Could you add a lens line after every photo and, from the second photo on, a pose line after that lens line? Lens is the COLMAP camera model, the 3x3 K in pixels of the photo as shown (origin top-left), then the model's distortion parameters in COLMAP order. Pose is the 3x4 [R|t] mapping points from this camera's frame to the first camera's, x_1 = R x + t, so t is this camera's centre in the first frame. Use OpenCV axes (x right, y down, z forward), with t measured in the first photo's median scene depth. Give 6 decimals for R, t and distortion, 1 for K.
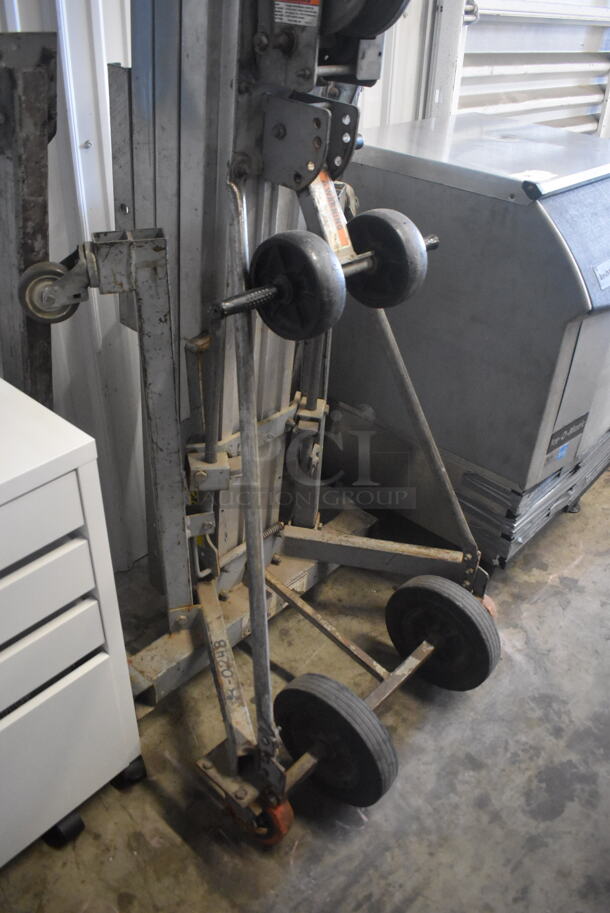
lens RADIAL K [[739.1, 0, 303.9], [0, 739.1, 457.3], [0, 0, 1]] dist [-0.092405, 0.006897]
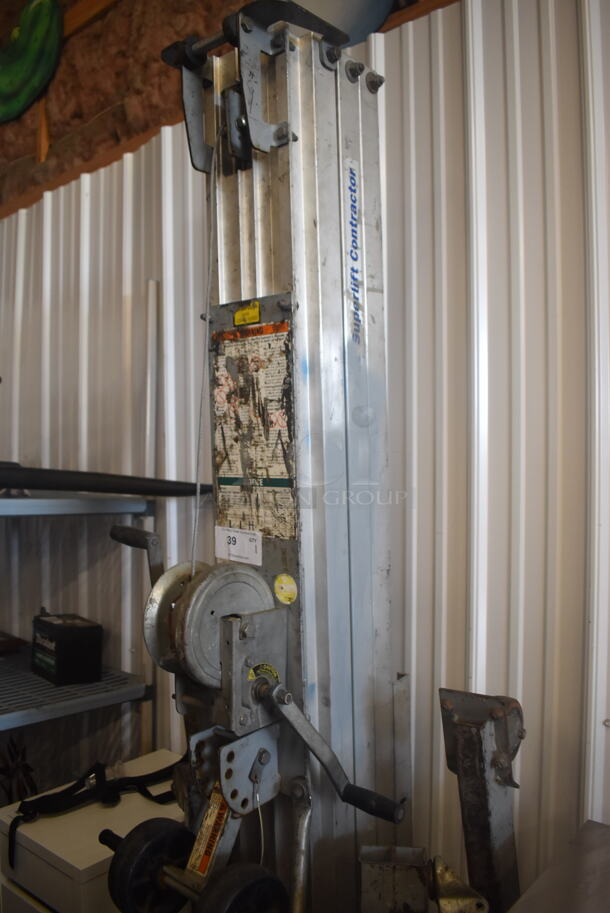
lens RADIAL K [[739.1, 0, 303.4], [0, 739.1, 455.6], [0, 0, 1]] dist [-0.092405, 0.006897]
pose [[0.032483, -0.043822, -0.998511, 1.079916], [-0.557627, 0.828301, -0.054492, -0.803590], [0.829456, 0.558567, 0.002469, 0.829264]]
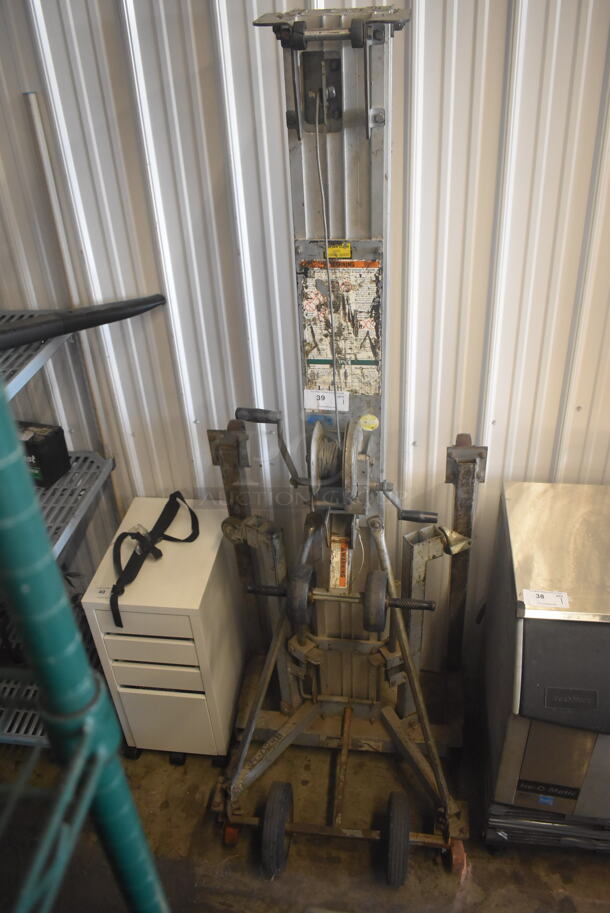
lens RADIAL K [[739.1, 0, 305.8], [0, 739.1, 454.3], [0, 0, 1]] dist [-0.092405, 0.006897]
pose [[0.554234, 0.399500, -0.730222, 1.167502], [-0.402786, 0.896458, 0.184734, -0.871750], [0.728415, 0.191738, 0.657760, -0.242351]]
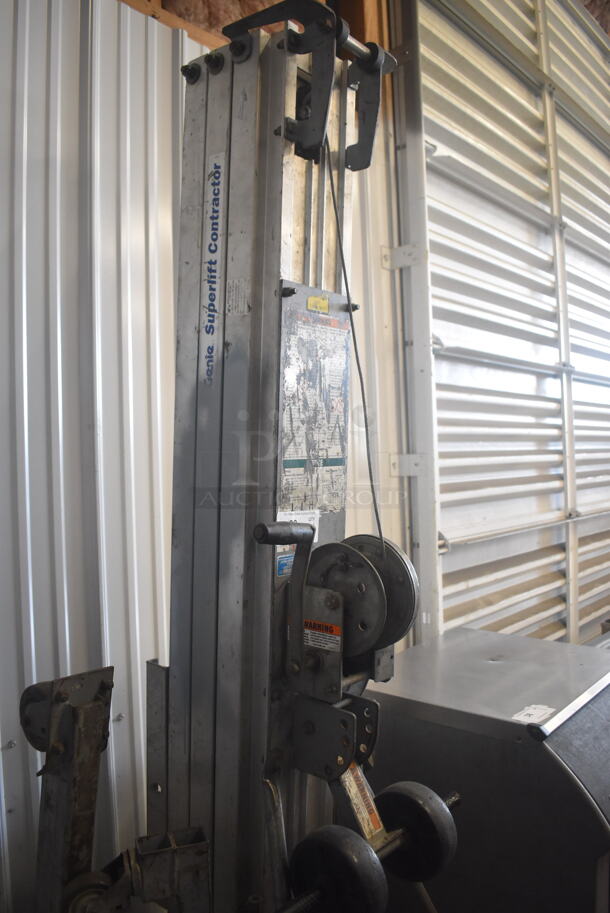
lens RADIAL K [[739.1, 0, 304.7], [0, 739.1, 456.7], [0, 0, 1]] dist [-0.092405, 0.006897]
pose [[0.997035, -0.063414, 0.043595, -0.060693], [0.076942, 0.831287, -0.550493, -0.179206], [-0.001331, 0.552215, 0.833701, -0.150354]]
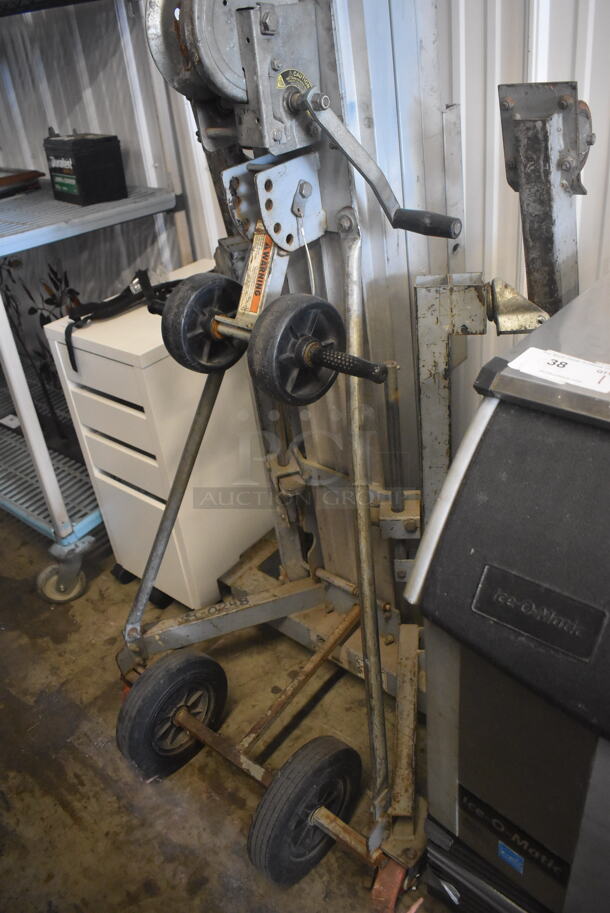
lens RADIAL K [[739.1, 0, 303.4], [0, 739.1, 459.3], [0, 0, 1]] dist [-0.092405, 0.006897]
pose [[0.008338, 0.497815, -0.867243, 1.026379], [-0.467690, 0.768510, 0.436644, -0.614708], [0.883853, 0.401961, 0.239231, 0.938318]]
